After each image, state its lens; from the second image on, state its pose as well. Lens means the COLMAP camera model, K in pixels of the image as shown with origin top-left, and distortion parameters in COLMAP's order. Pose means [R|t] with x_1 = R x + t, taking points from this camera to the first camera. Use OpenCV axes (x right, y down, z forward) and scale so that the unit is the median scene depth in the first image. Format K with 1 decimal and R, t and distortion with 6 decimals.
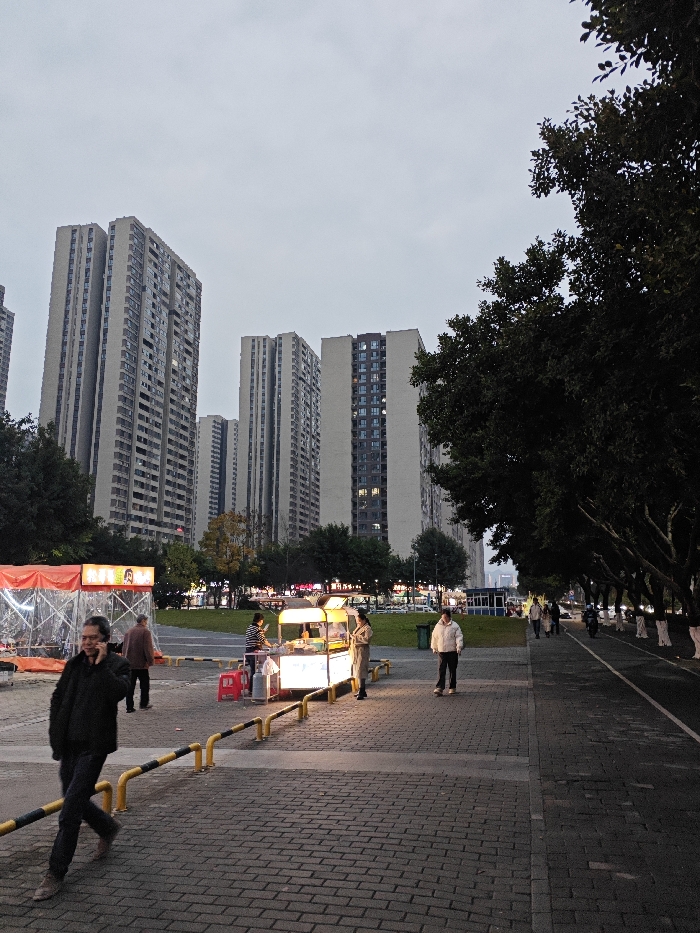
lens RADIAL K [[676.2, 0, 350.0], [0, 676.2, 466.5], [0, 0, 1]] dist [0.032729, -0.005660]
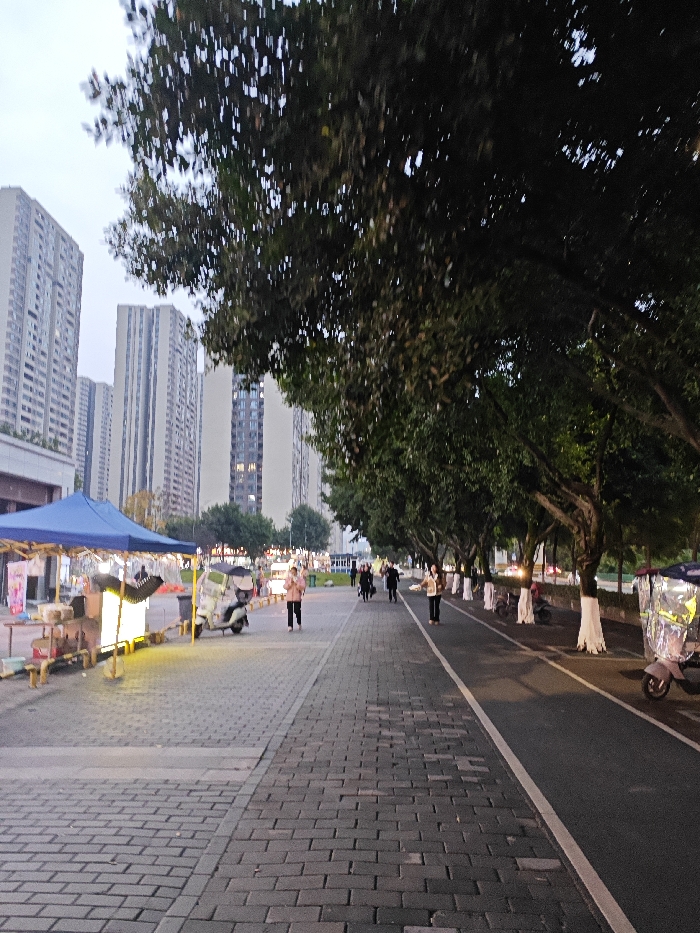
lens RADIAL K [[676.2, 0, 350.0], [0, 676.2, 466.5], [0, 0, 1]] dist [0.032729, -0.005660]
pose [[0.978942, 0.035776, 0.200980, -0.025200], [-0.046260, 0.997790, 0.047708, -0.022090], [-0.198829, -0.056000, 0.978433, -0.118065]]
